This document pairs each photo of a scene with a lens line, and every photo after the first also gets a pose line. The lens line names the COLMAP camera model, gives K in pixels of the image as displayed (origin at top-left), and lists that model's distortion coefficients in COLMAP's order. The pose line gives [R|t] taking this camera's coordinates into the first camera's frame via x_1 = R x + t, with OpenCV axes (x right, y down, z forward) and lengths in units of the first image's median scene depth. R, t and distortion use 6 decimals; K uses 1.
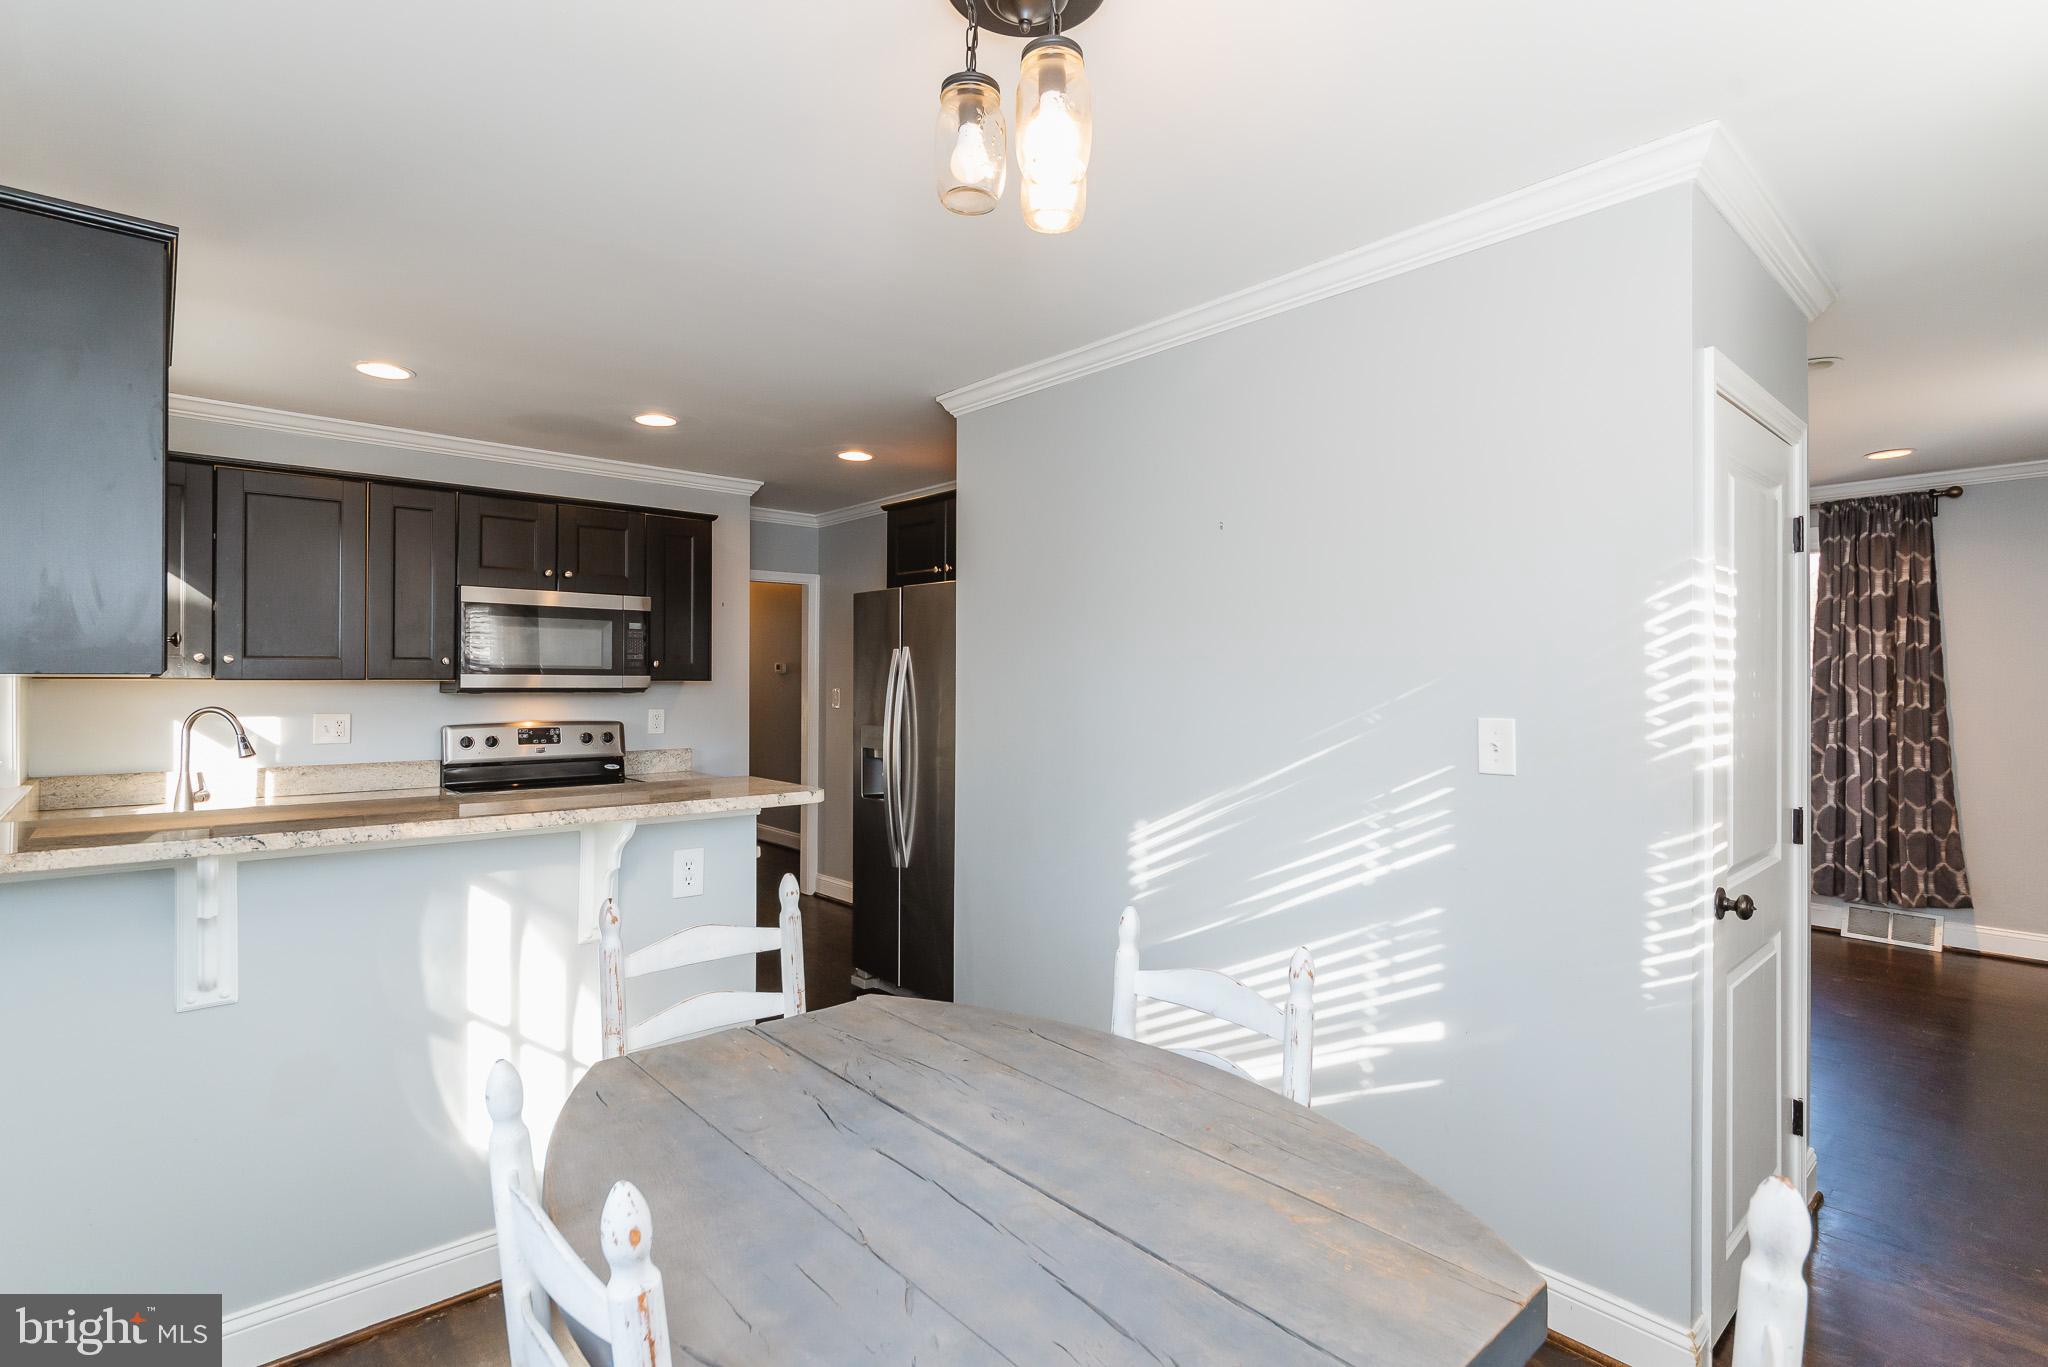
lens RADIAL K [[991.1, 0, 1029.7], [0, 991.1, 670.8], [0, 0, 1]] dist [-0.003643, -0.000652]
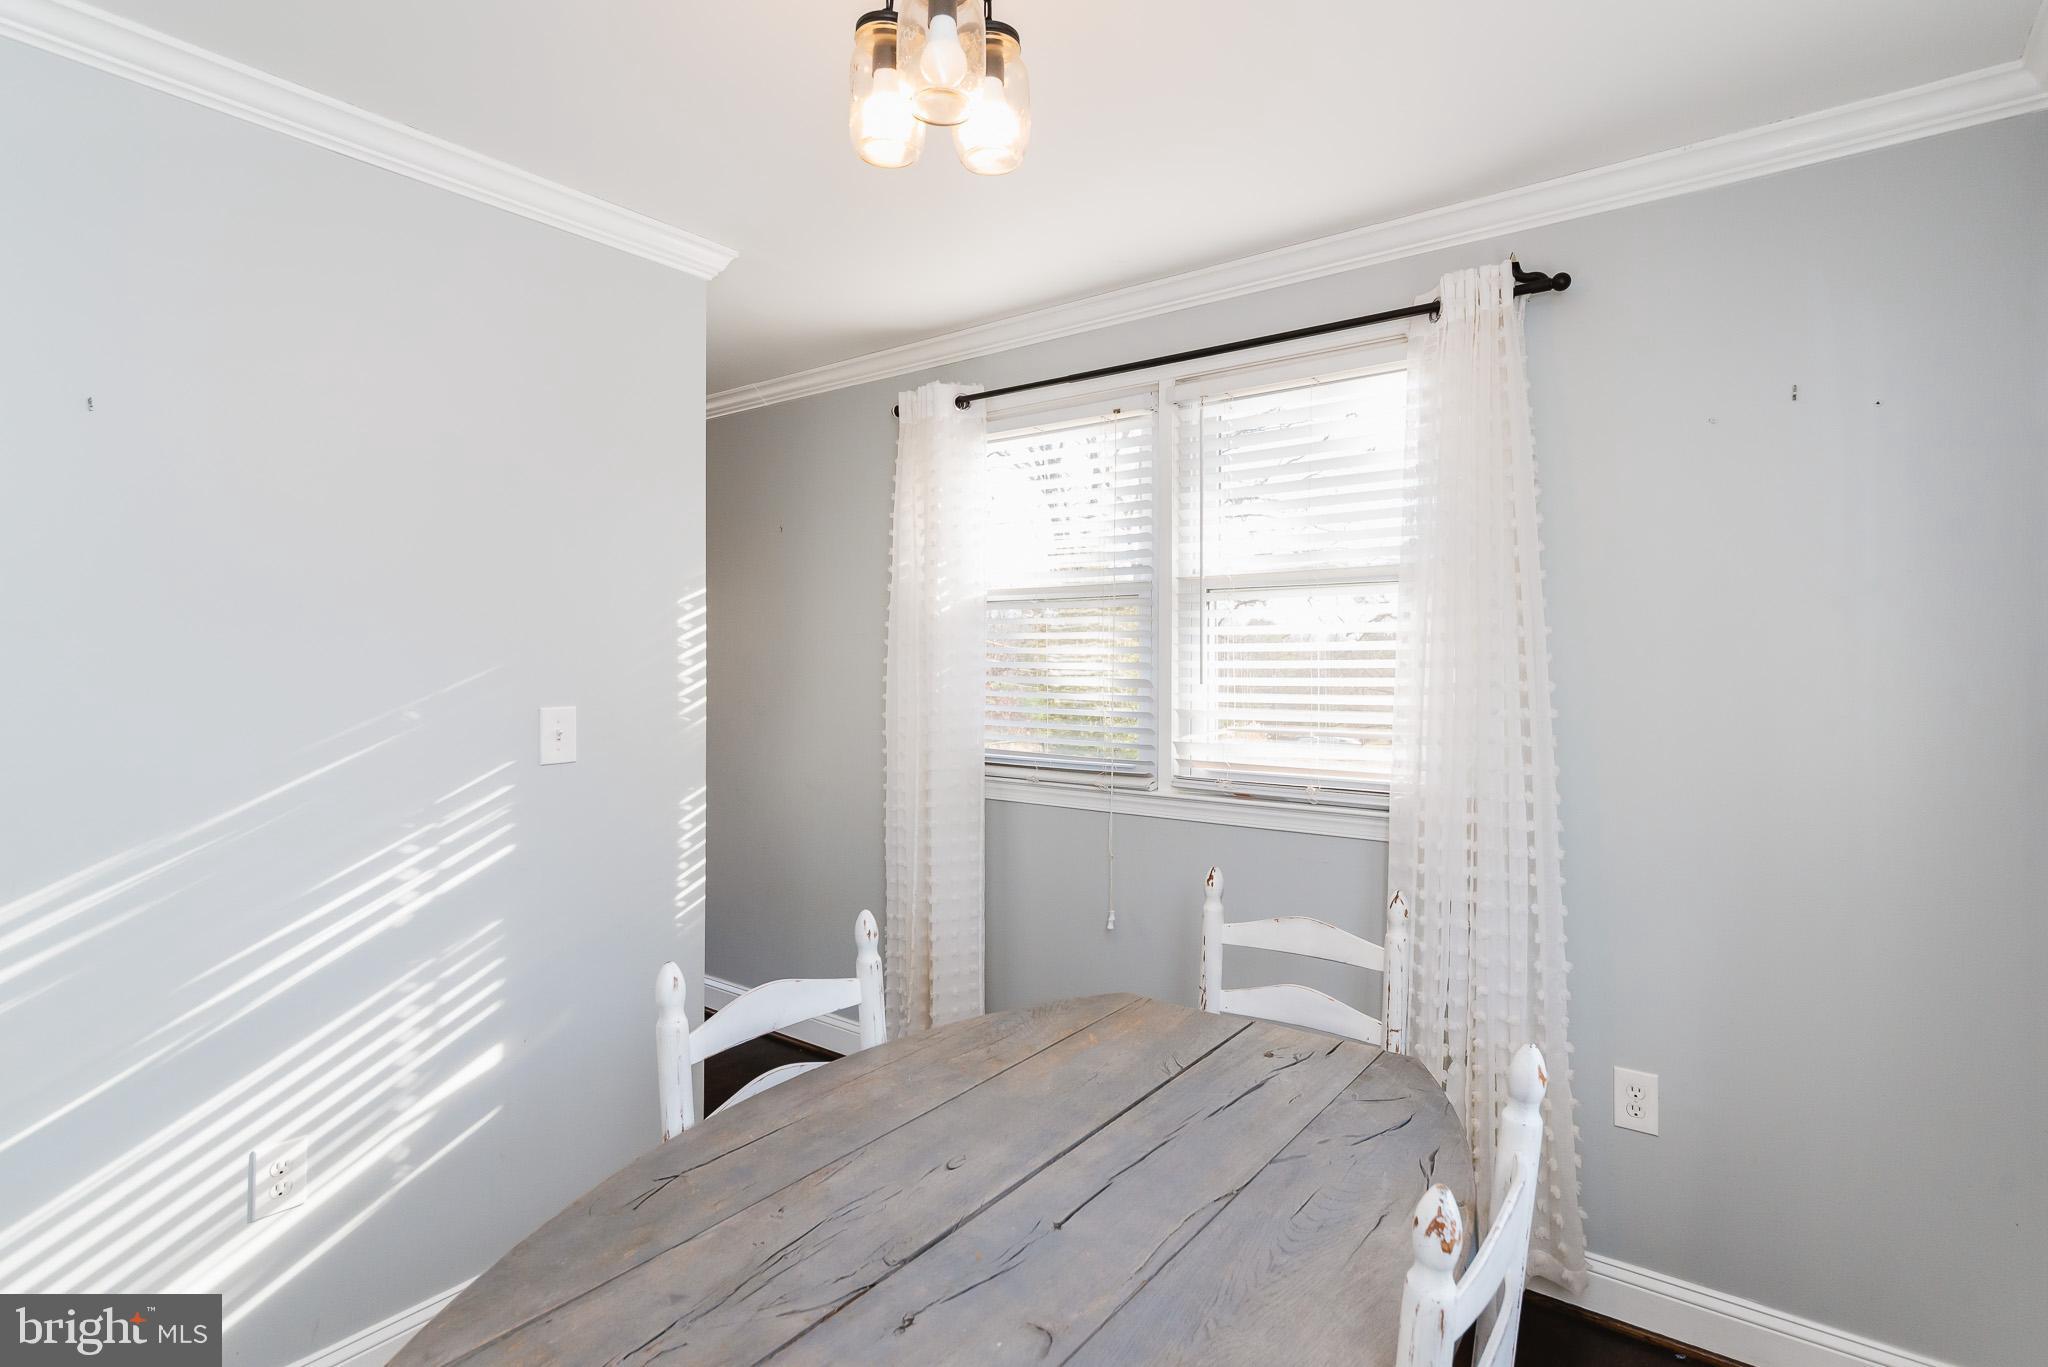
lens RADIAL K [[990.9, 0, 1037.6], [0, 990.9, 658.6], [0, 0, 1]] dist [-0.000905, 0.000090]
pose [[-0.195621, 0.000803, 0.980679, -0.518527], [-0.007896, 0.999966, -0.002393, -0.001138], [-0.980648, -0.008212, -0.195608, 0.625435]]
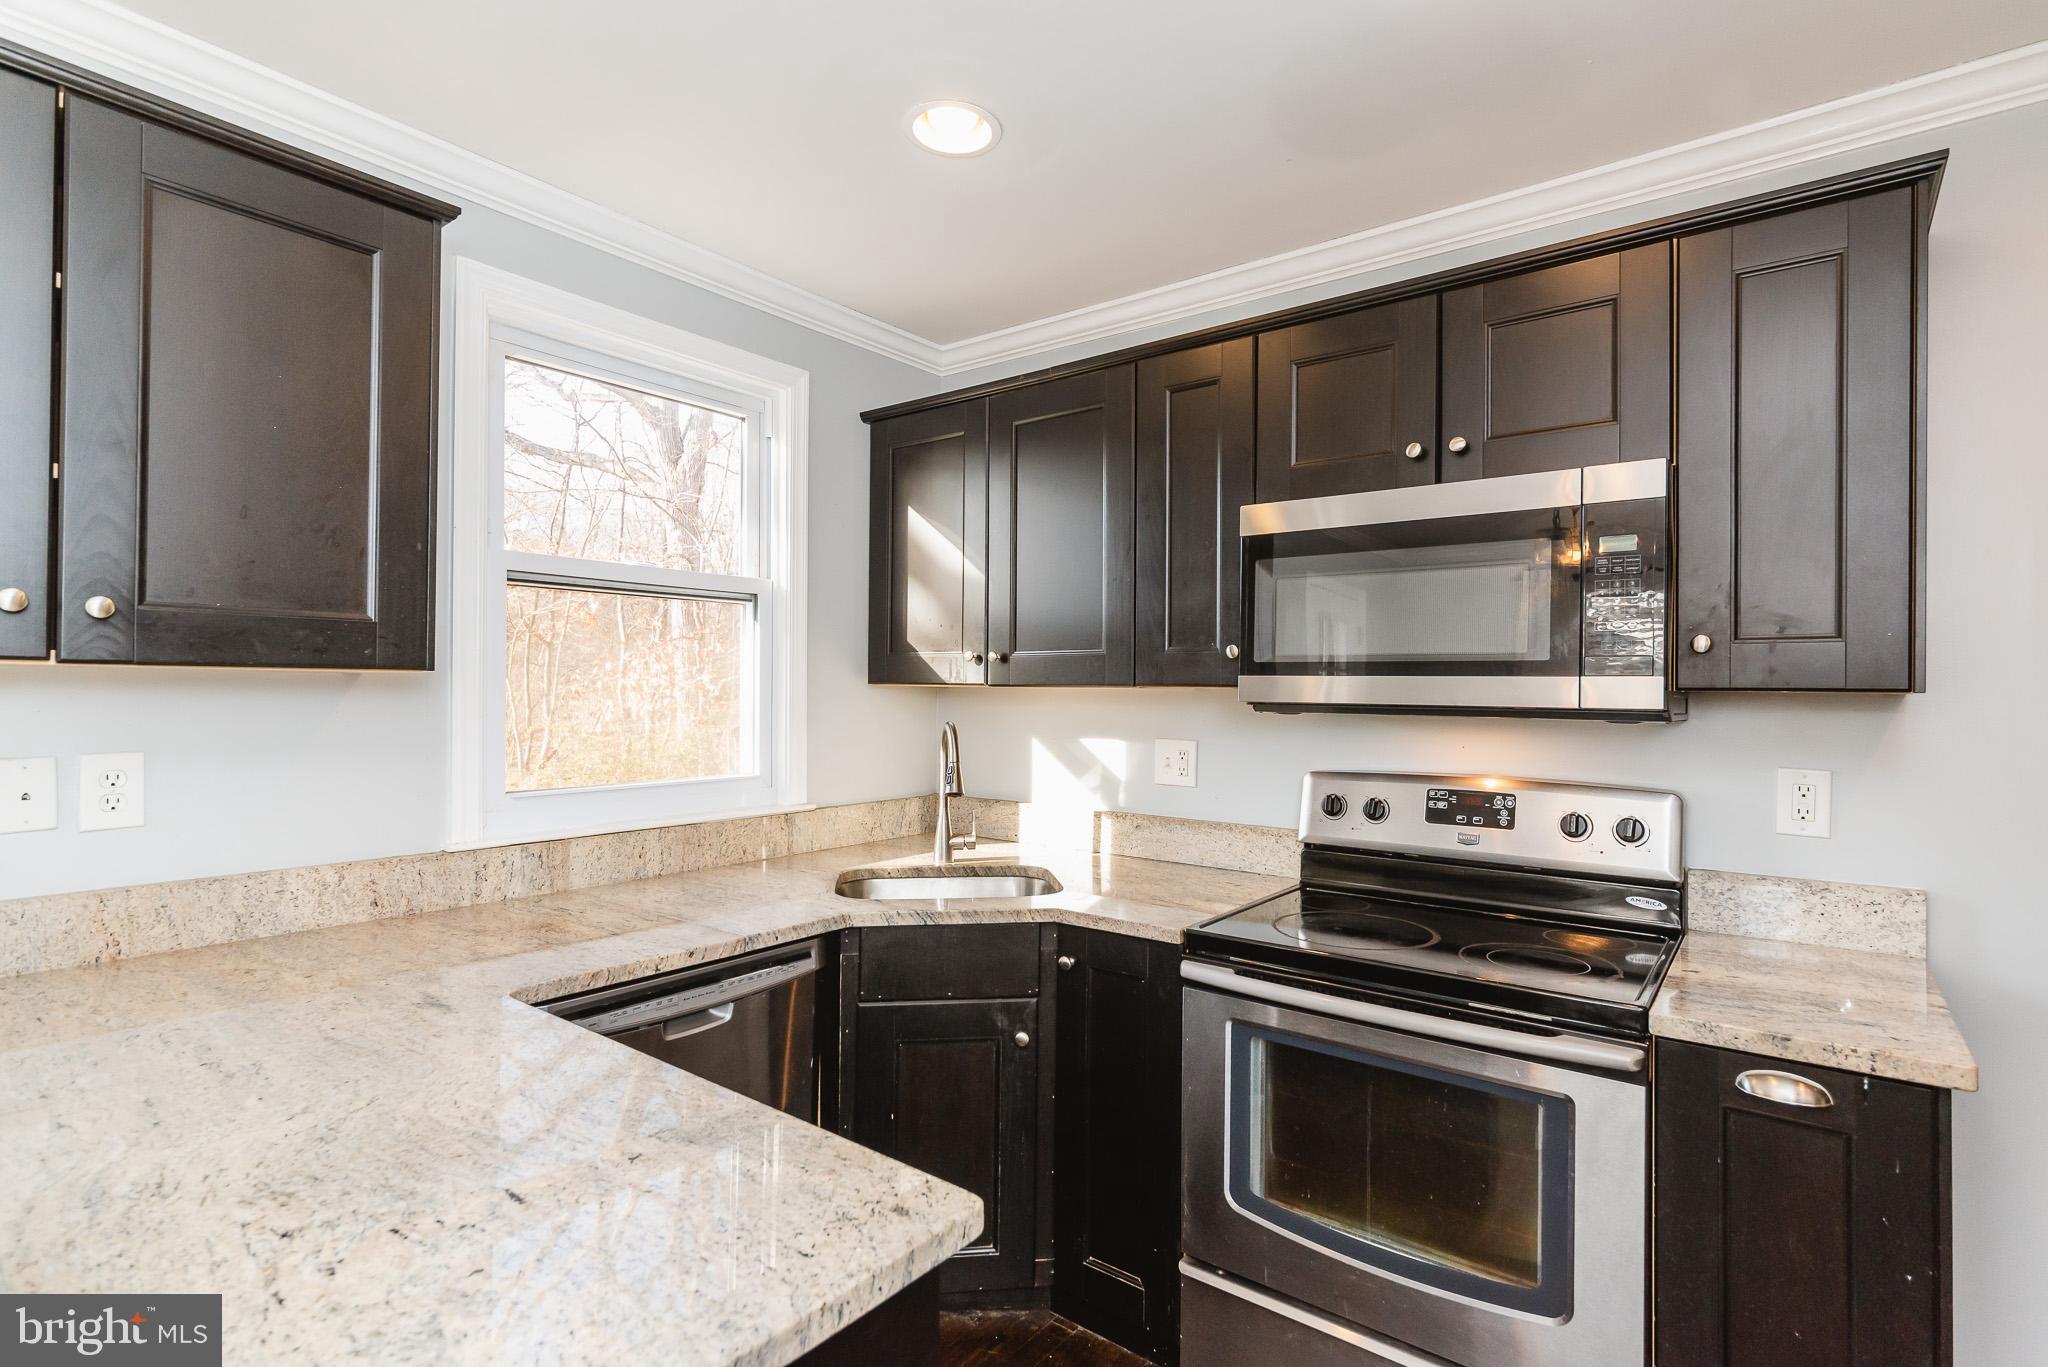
lens RADIAL K [[992.0, 0, 1024.0], [0, 992.0, 683.5], [0, 0, 1]] dist [-0.004381, 0.000202]
pose [[0.174878, -0.007792, -0.984559, -0.122707], [-0.000044, 0.999969, -0.007922, 0.018351], [0.984590, 0.001429, 0.174872, 1.238648]]
